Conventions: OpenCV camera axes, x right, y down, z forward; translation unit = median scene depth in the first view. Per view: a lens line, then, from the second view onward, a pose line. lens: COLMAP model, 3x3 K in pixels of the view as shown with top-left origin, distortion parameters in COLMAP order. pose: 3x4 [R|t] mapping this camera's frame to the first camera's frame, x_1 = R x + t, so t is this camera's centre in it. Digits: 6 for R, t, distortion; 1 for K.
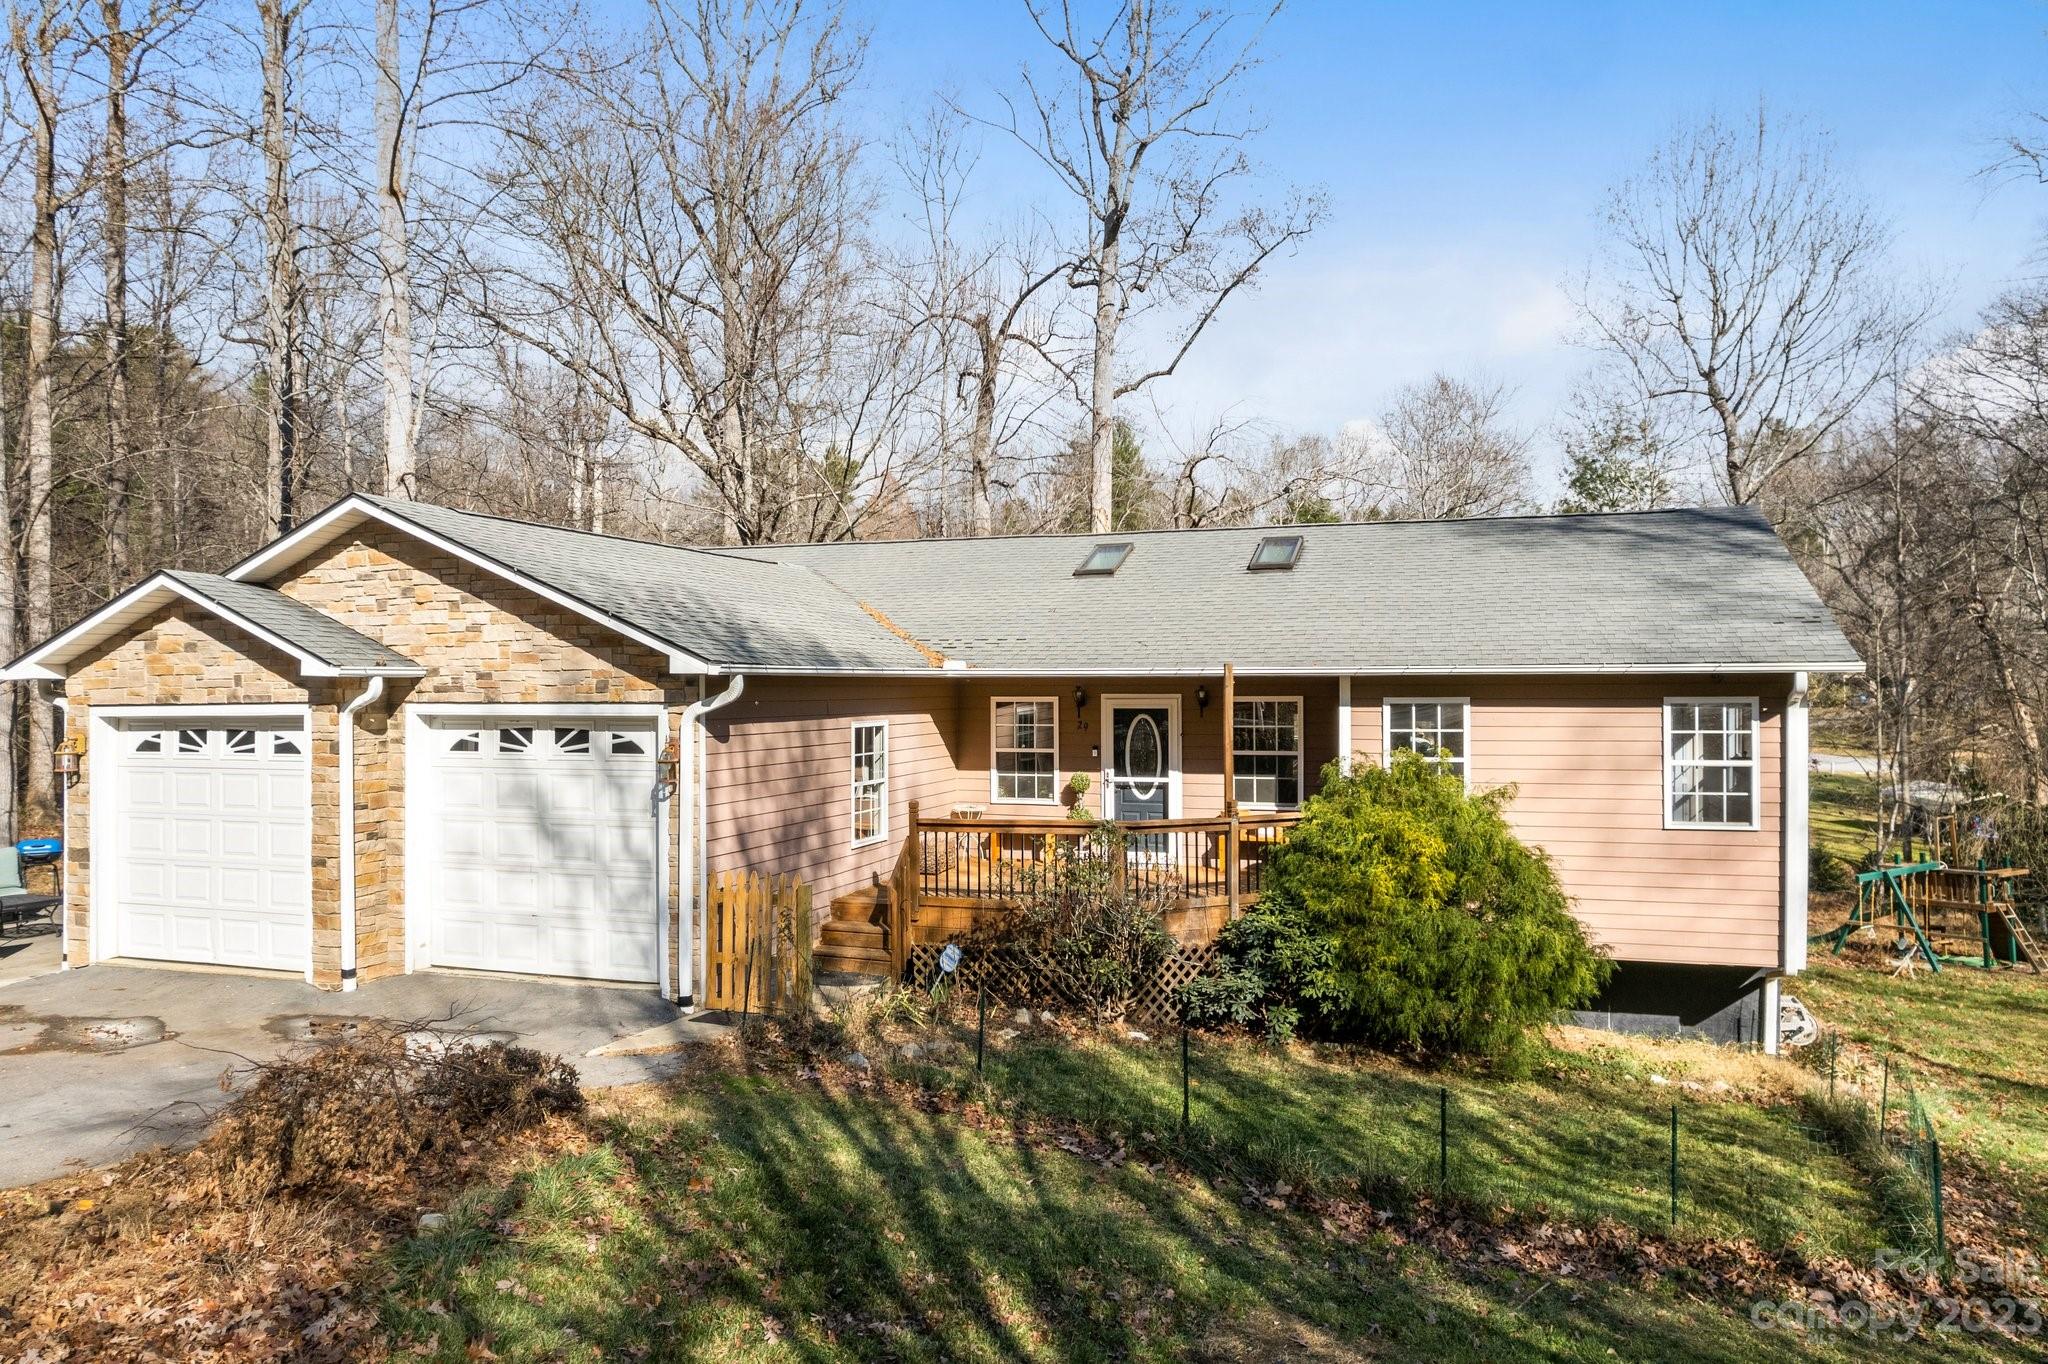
lens RADIAL K [[1310.5, 0, 1024.3], [0, 1310.5, 712.0], [0, 0, 1]] dist [-0.005740, -0.001008]
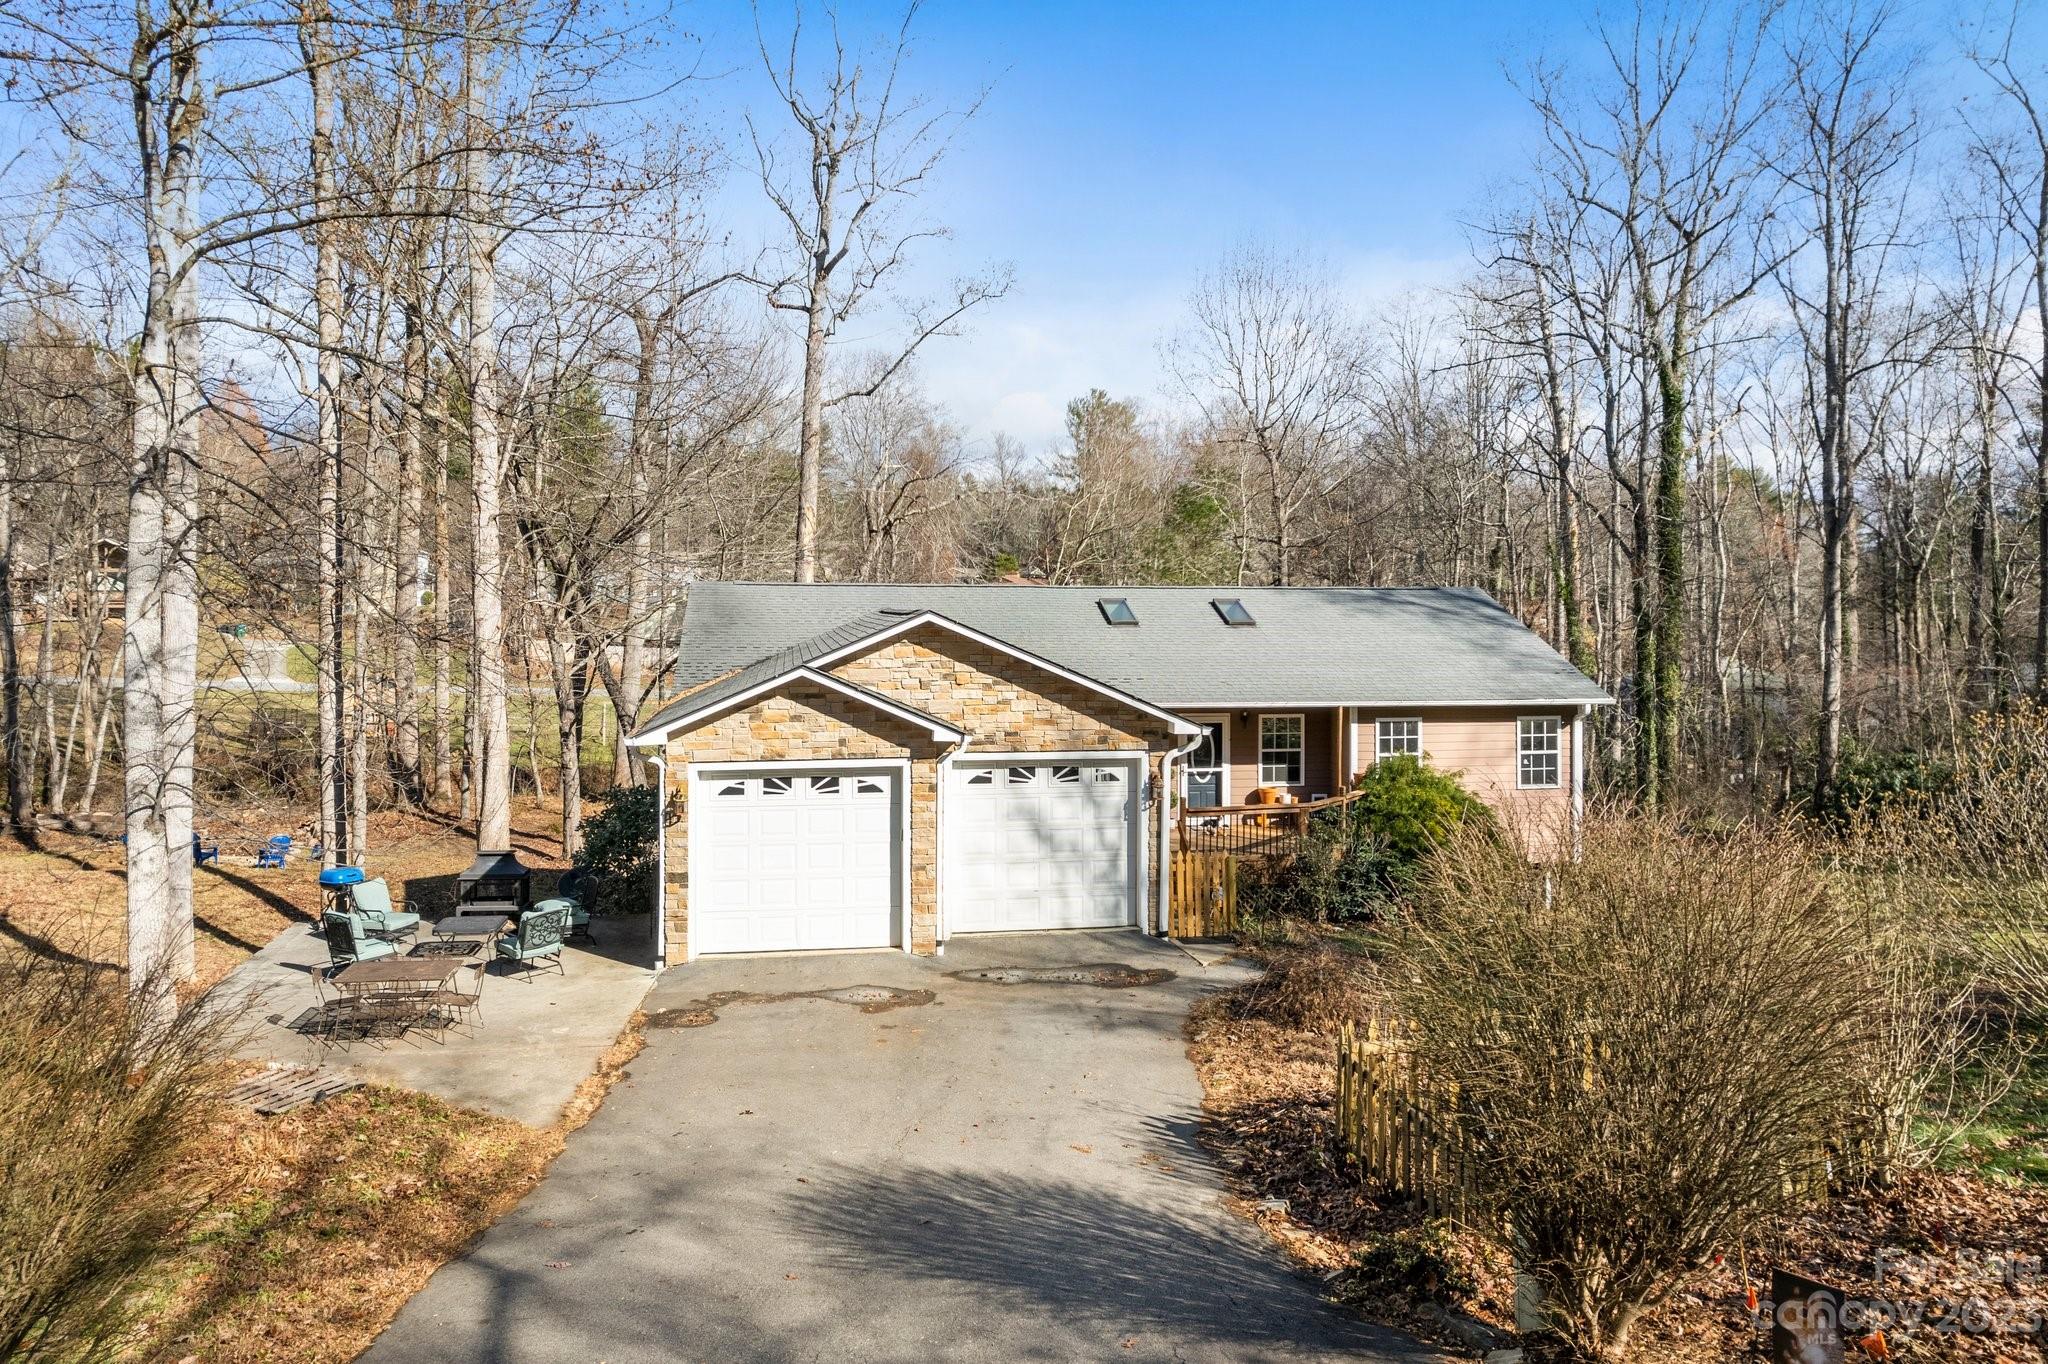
lens RADIAL K [[1274.7, 0, 1024.0], [0, 1274.7, 682.0], [0, 0, 1]] dist [-0.002945, -0.000579]
pose [[0.890903, -0.016060, 0.453910, -0.998312], [0.003822, 0.999604, 0.027866, -0.120084], [-0.454178, -0.023091, 0.890611, -0.282171]]
